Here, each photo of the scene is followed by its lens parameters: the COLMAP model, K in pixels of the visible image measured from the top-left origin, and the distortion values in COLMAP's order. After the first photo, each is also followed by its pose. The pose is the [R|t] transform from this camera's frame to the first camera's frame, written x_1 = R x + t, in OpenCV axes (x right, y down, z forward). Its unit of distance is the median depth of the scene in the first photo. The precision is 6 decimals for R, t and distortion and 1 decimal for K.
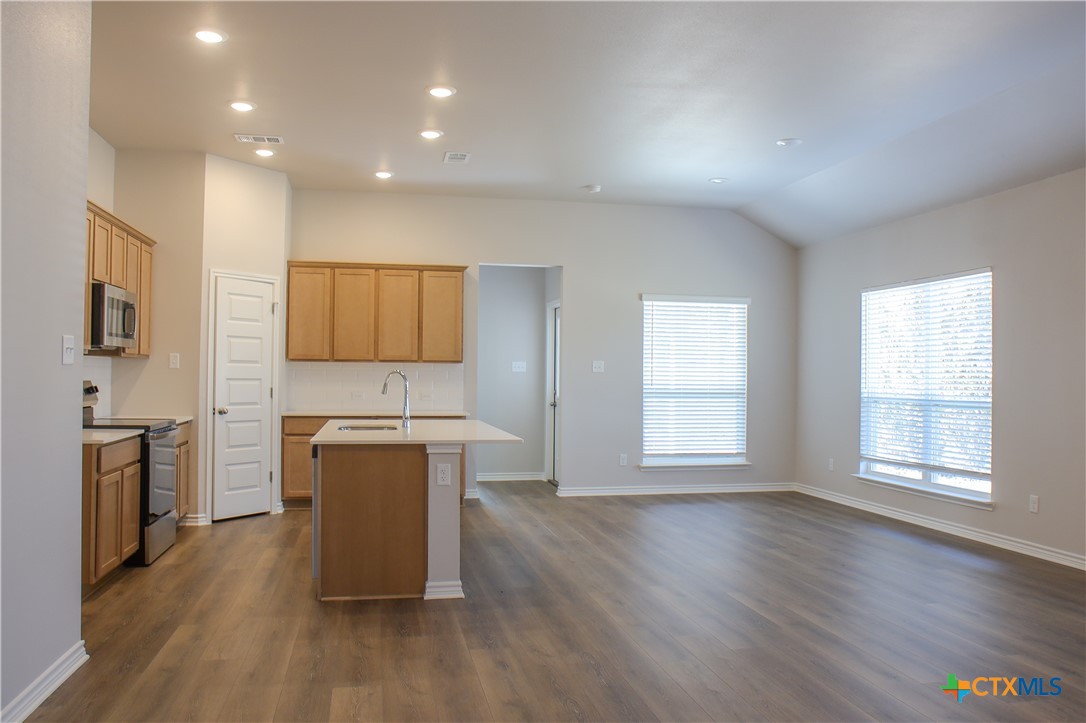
lens RADIAL K [[856.3, 0, 543.0], [0, 856.3, 361.5], [0, 0, 1]] dist [-0.055168, 0.005318]
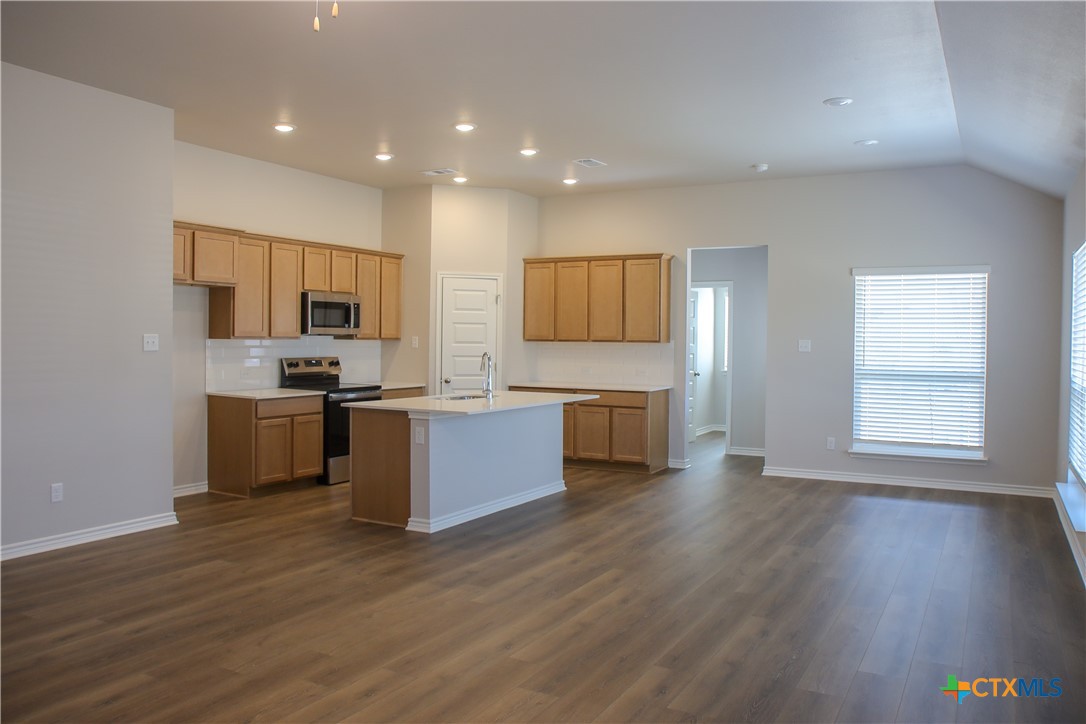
lens RADIAL K [[838.7, 0, 538.7], [0, 838.7, 342.2], [0, 0, 1]] dist [-0.057916, 0.001682]
pose [[0.768888, 0.001120, -0.639382, 0.477336], [0.007019, 0.999923, 0.010193, -0.010827], [0.639345, -0.012326, 0.768821, 0.087014]]
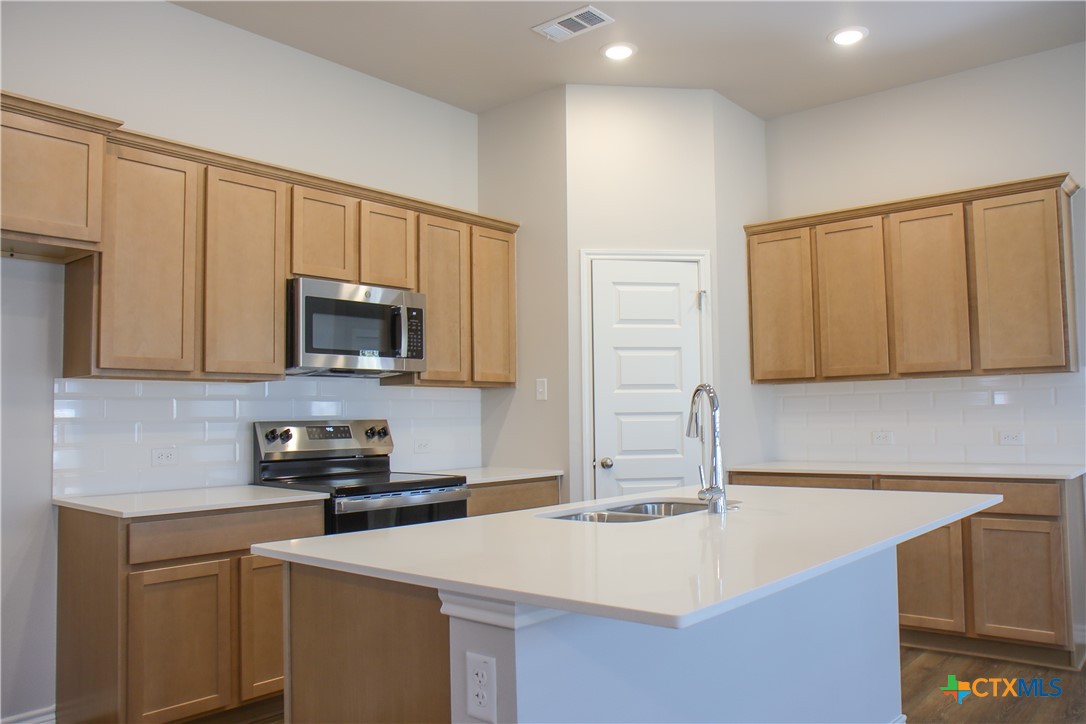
lens RADIAL K [[856.3, 0, 543.0], [0, 856.3, 362.0], [0, 0, 1]] dist [-0.055168, 0.005318]
pose [[0.630224, -0.069705, -0.773278, 0.090801], [0.033820, 0.997481, -0.062351, 0.017521], [0.775677, 0.013143, 0.630994, 0.471447]]
